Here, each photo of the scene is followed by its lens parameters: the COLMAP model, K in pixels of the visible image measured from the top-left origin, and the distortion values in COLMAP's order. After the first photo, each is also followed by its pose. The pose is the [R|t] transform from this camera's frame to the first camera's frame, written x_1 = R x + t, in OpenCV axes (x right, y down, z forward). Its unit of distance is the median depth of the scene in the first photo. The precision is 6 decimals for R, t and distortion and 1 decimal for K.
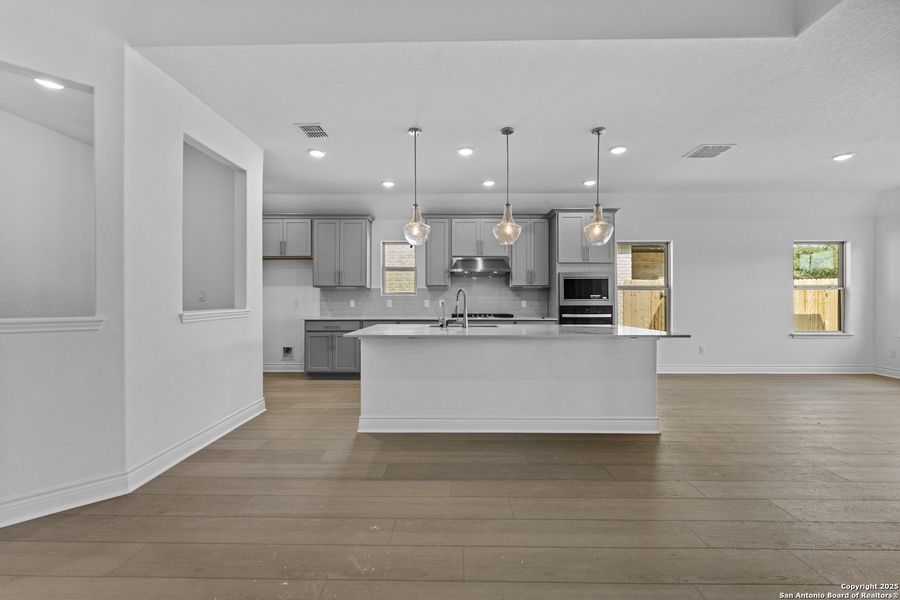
lens RADIAL K [[384.8, 0, 447.7], [0, 384.8, 298.7], [0, 0, 1]] dist [-0.001191, -0.000105]
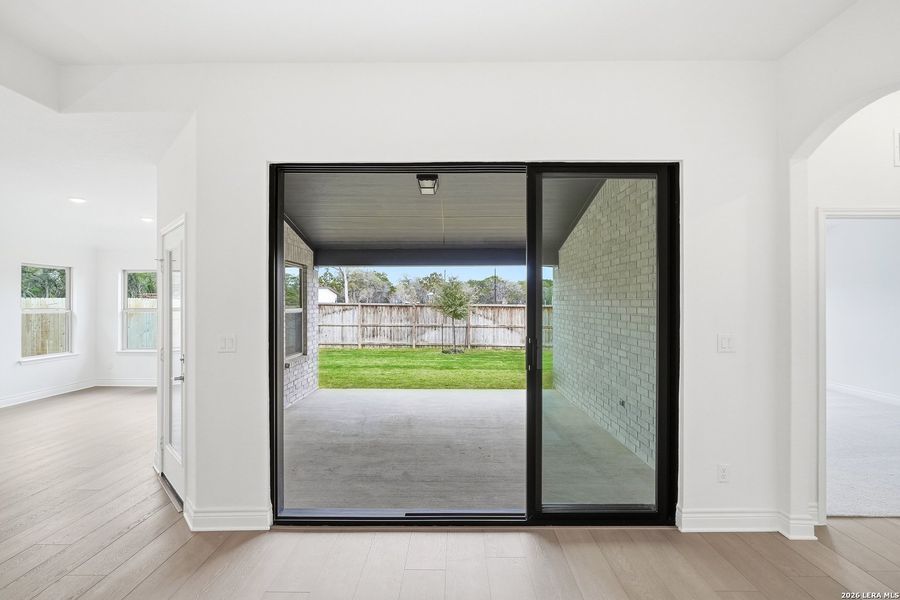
lens RADIAL K [[407.9, 0, 449.3], [0, 407.9, 302.0], [0, 0, 1]] dist [-0.003020, 0.000182]
pose [[-0.004594, 0.003410, 0.999984, -0.114705], [-0.000627, 0.999994, -0.003413, -0.054892], [-0.999989, -0.000643, -0.004591, -0.050959]]
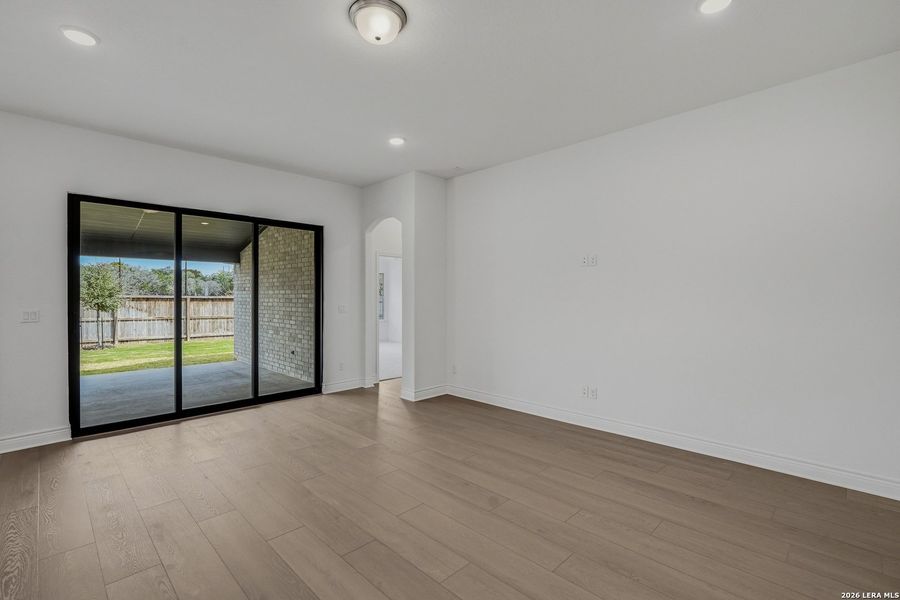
lens RADIAL K [[406.5, 0, 447.3], [0, 406.5, 296.2], [0, 0, 1]] dist [-0.009505, 0.000863]
pose [[-0.721868, 0.001828, 0.692029, -0.596543], [0.000125, 0.999997, -0.002511, -0.037704], [-0.692031, -0.001726, -0.721866, 0.213152]]
